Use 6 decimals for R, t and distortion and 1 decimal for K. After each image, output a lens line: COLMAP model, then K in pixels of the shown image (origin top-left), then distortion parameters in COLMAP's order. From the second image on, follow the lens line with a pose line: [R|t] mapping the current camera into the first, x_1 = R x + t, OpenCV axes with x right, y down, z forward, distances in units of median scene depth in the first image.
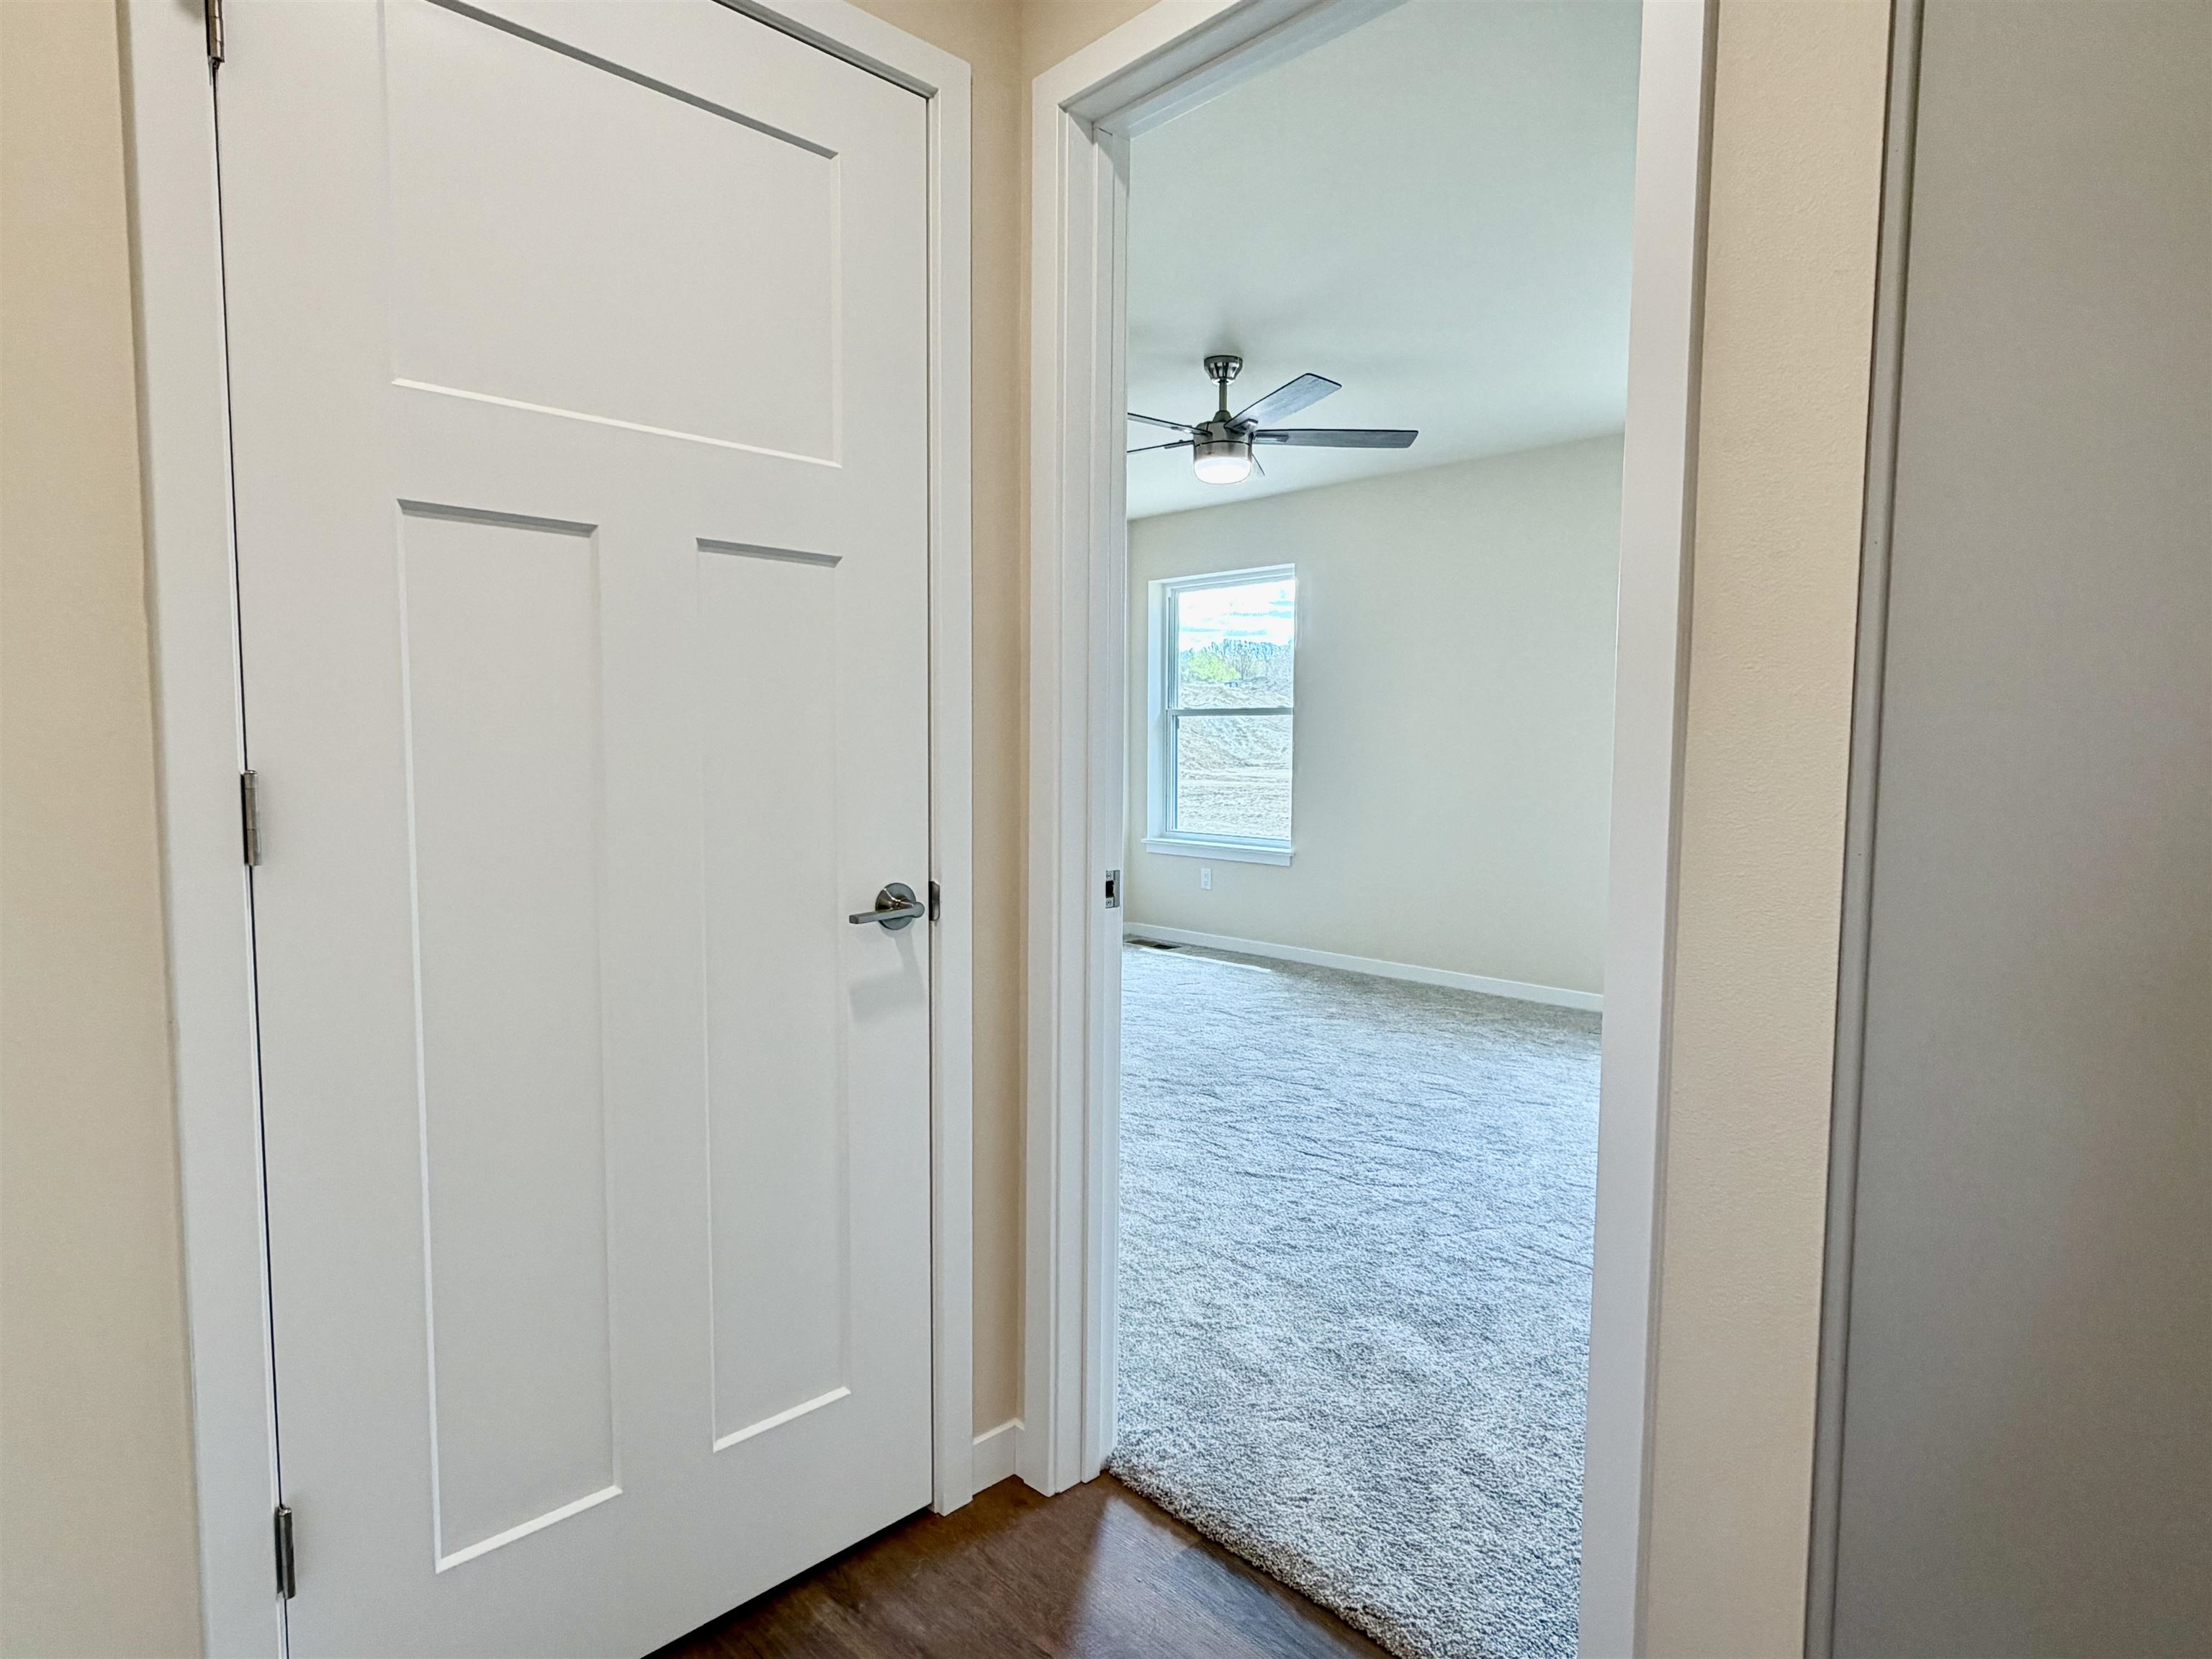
lens RADIAL K [[1194.5, 0, 1105.5], [0, 1194.5, 832.8], [0, 0, 1]] dist [-0.001082, -0.000123]
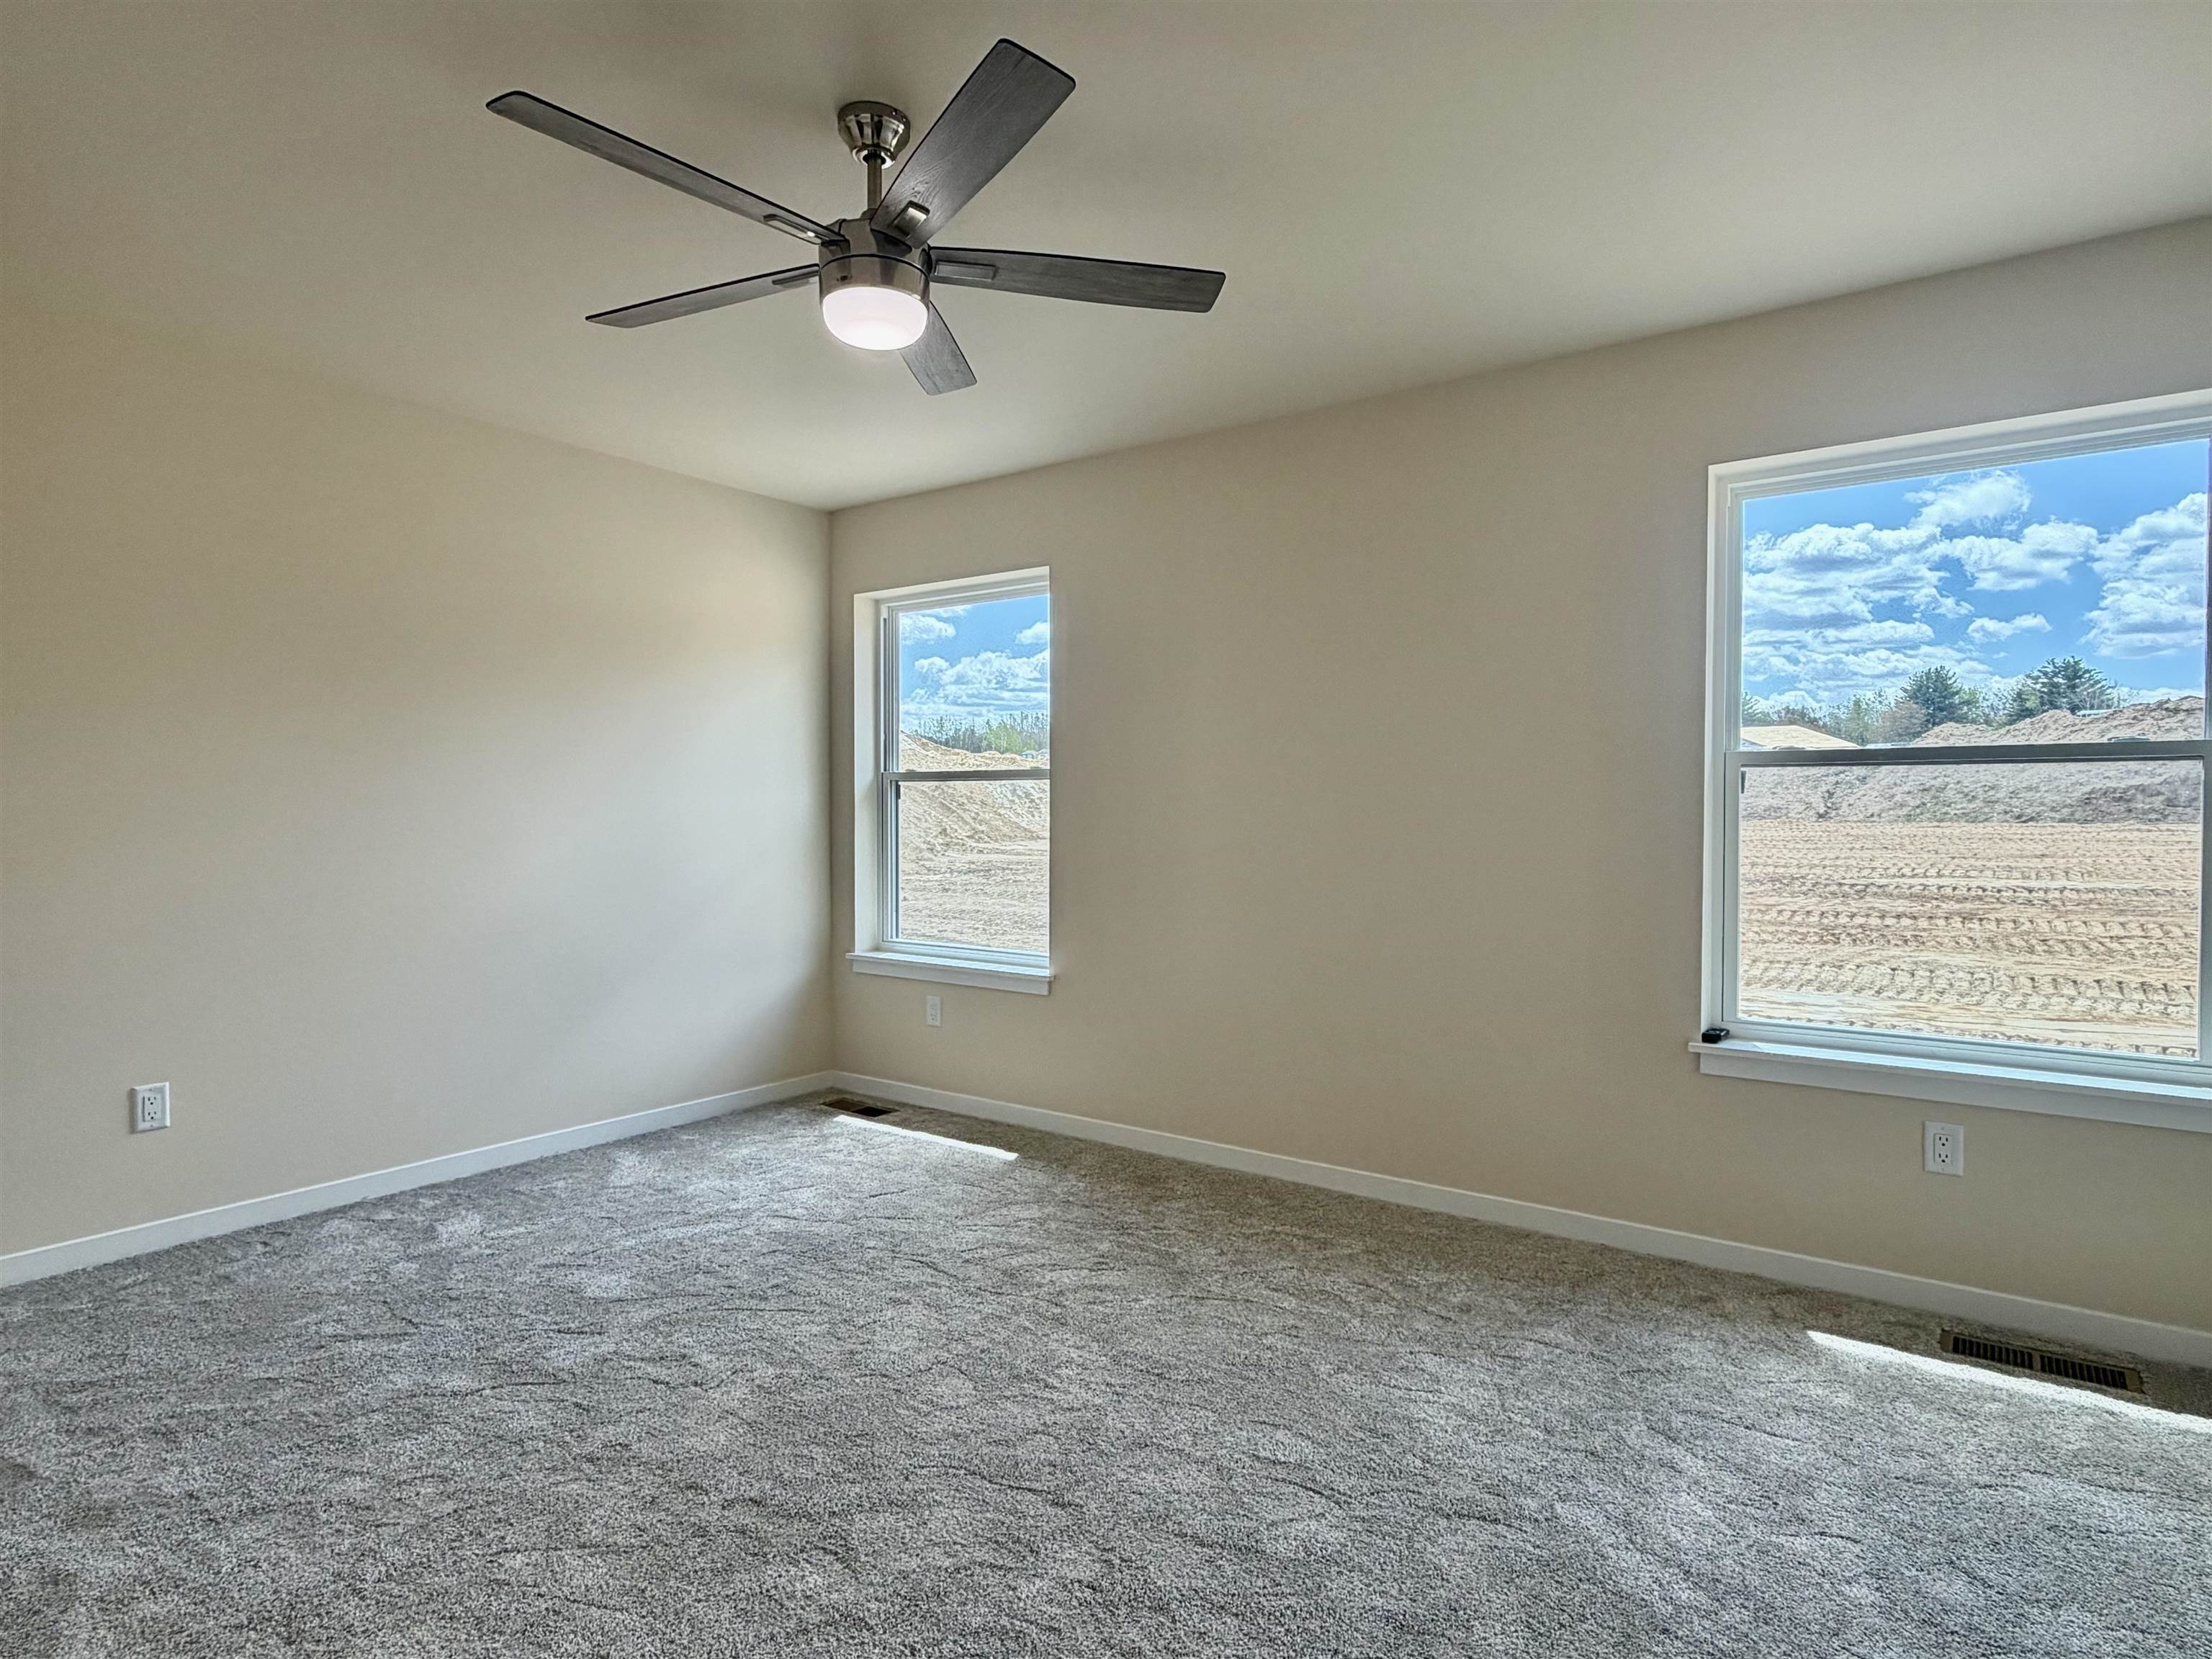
lens RADIAL K [[1194.5, 0, 1105.5], [0, 1194.5, 832.8], [0, 0, 1]] dist [-0.001082, -0.000123]
pose [[0.986044, -0.002600, 0.166467, 0.097699], [0.012523, 0.998204, -0.058590, -0.035257], [-0.166016, 0.059856, 0.984305, 0.414605]]
